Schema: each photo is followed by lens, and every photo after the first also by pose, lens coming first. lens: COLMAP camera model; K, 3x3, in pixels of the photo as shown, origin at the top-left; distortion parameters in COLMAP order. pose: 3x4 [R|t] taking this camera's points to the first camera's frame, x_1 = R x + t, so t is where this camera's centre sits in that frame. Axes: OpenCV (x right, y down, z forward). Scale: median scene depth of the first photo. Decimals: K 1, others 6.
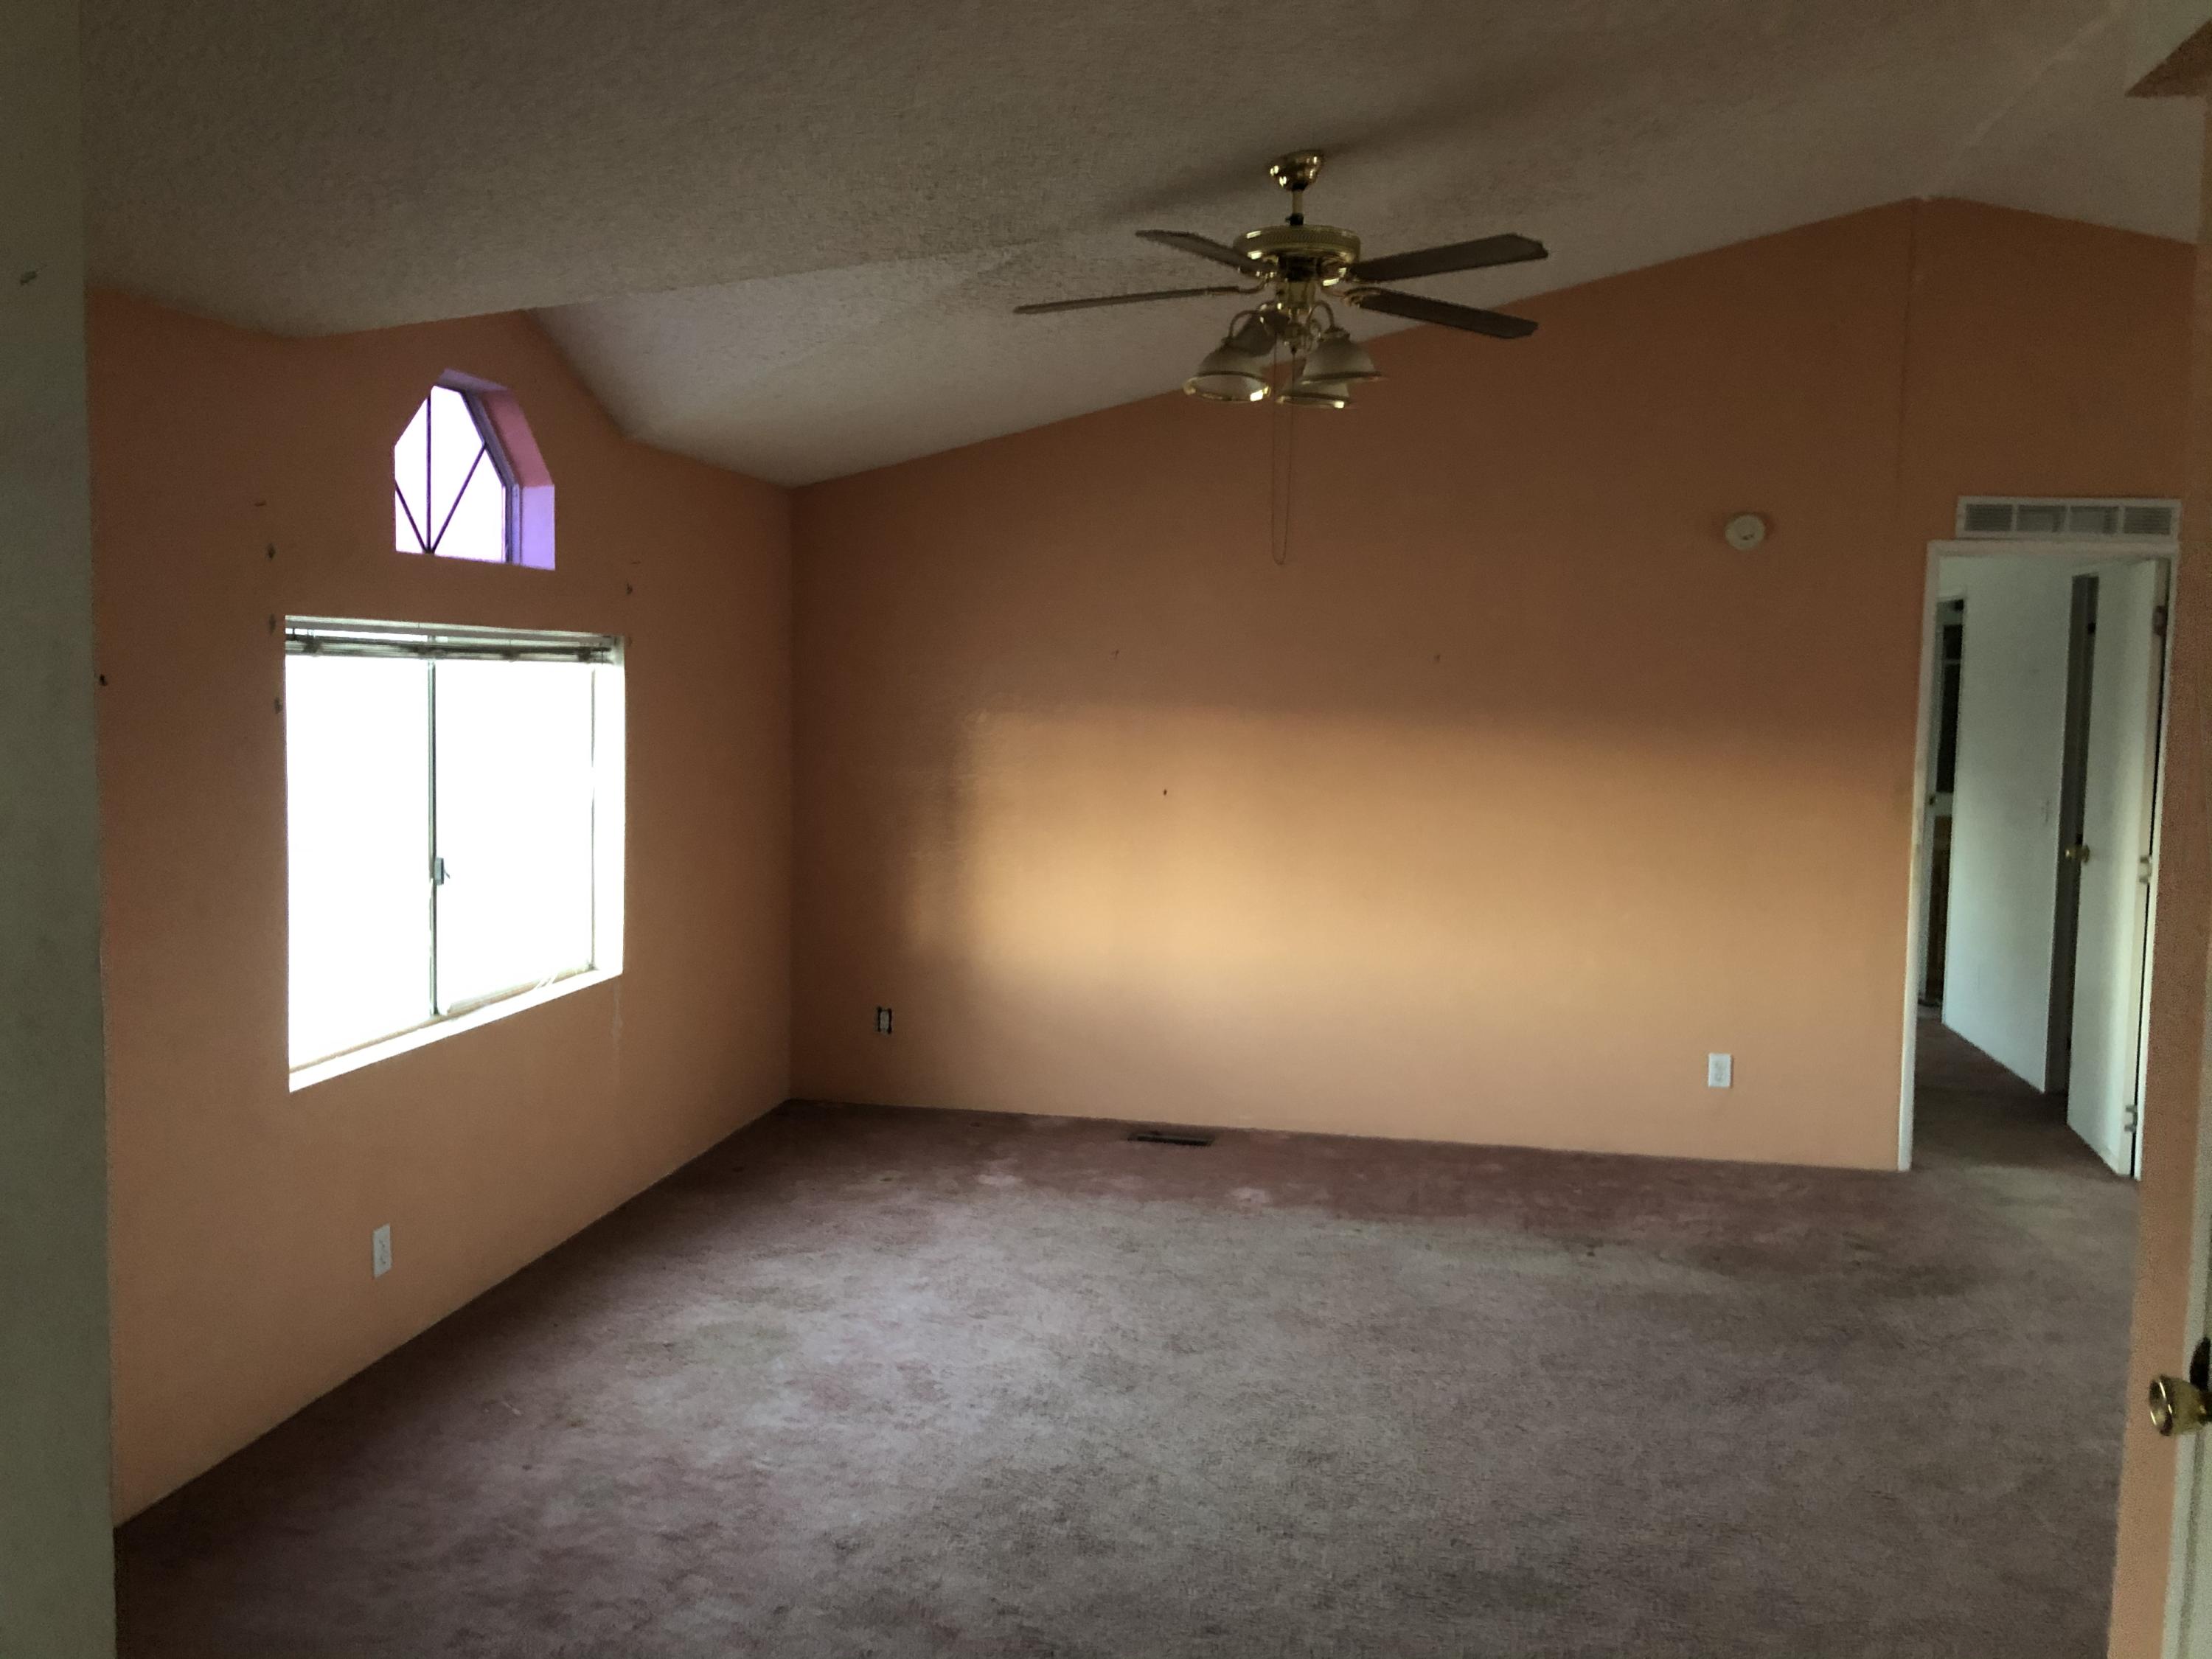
lens RADIAL K [[1883.0, 0, 1098.4], [0, 1883.0, 921.9], [0, 0, 1]] dist [0.104556, -0.241513]
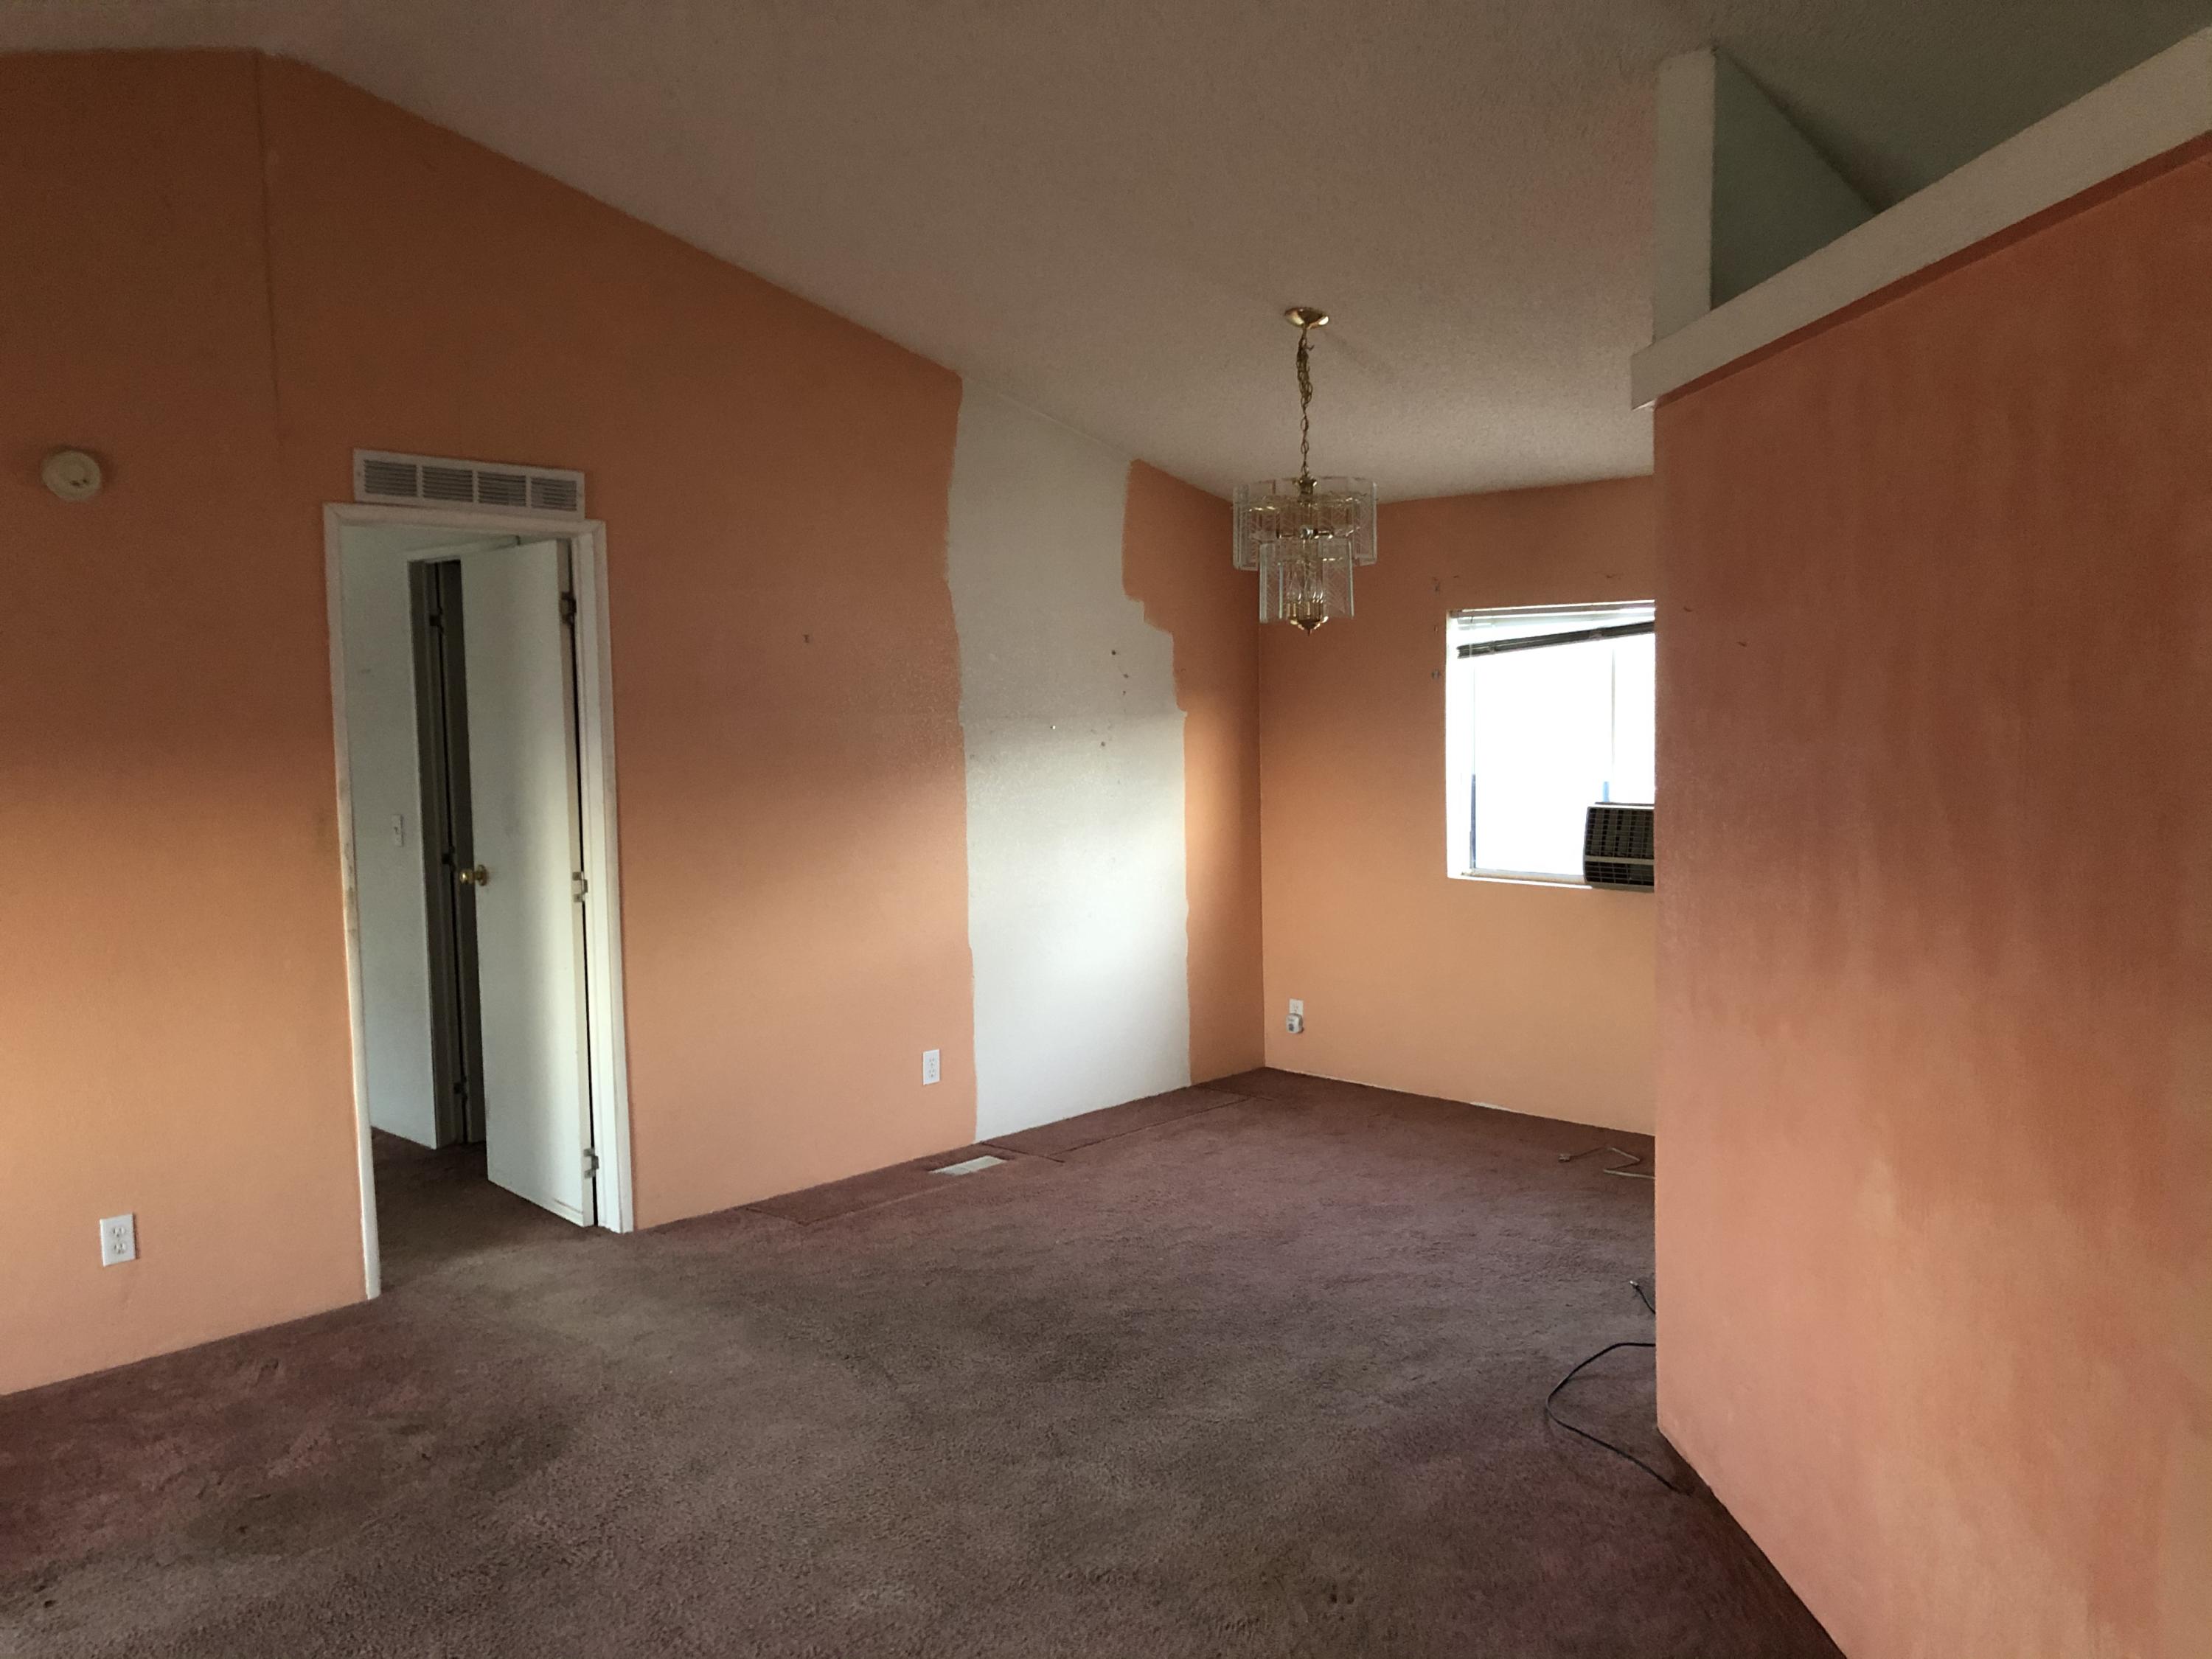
lens RADIAL K [[1804.8, 0, 1104.5], [0, 1804.8, 847.4], [0, 0, 1]] dist [0.023132, -0.008880]
pose [[0.533494, -0.099309, 0.839954, -0.030963], [0.130845, 0.990818, 0.034040, -0.043128], [-0.835622, 0.091743, 0.541589, 0.336881]]
